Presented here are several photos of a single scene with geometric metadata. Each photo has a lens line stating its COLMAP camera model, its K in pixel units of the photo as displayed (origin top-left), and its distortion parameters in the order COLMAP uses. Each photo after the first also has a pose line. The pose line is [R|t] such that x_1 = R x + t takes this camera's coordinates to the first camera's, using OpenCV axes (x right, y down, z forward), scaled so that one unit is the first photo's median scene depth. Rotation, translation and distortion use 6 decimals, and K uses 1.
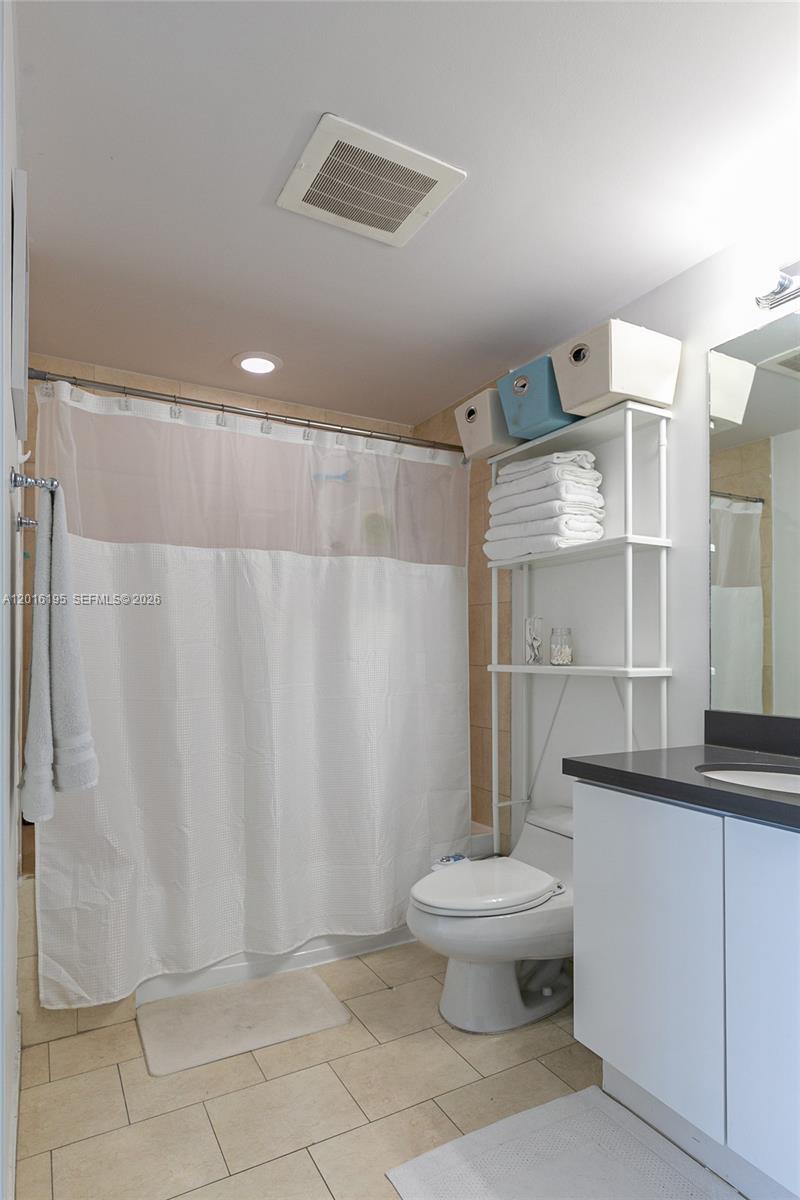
lens RADIAL K [[660.4, 0, 399.4], [0, 660.4, 644.6], [0, 0, 1]] dist [0.000137, 0.001196]
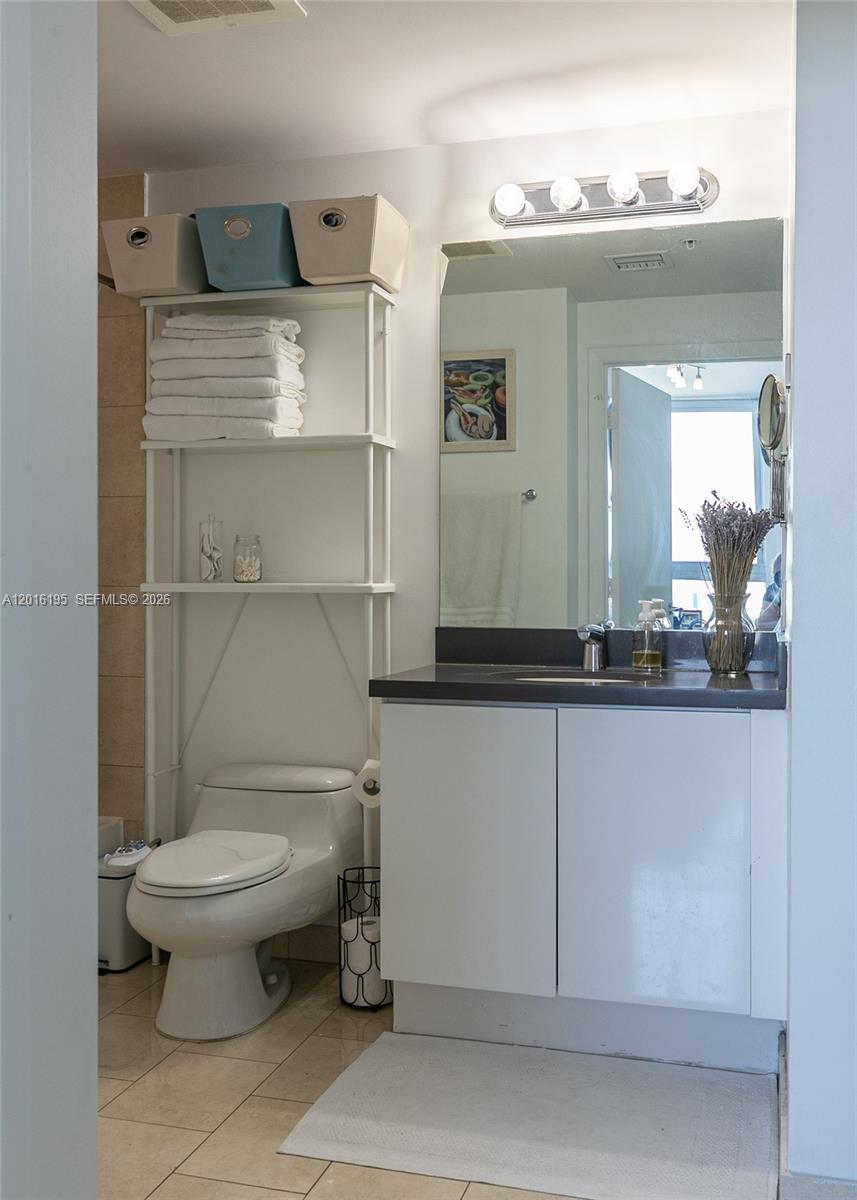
lens RADIAL K [[1182.7, 0, 428.8], [0, 1182.7, 574.1], [0, 0, 1]] dist [0.000853, -0.001301]
pose [[0.708587, -0.000190, 0.705623, -0.650228], [-0.007603, 0.999940, 0.007904, 0.009187], [-0.705582, -0.010966, 0.708543, -0.166545]]
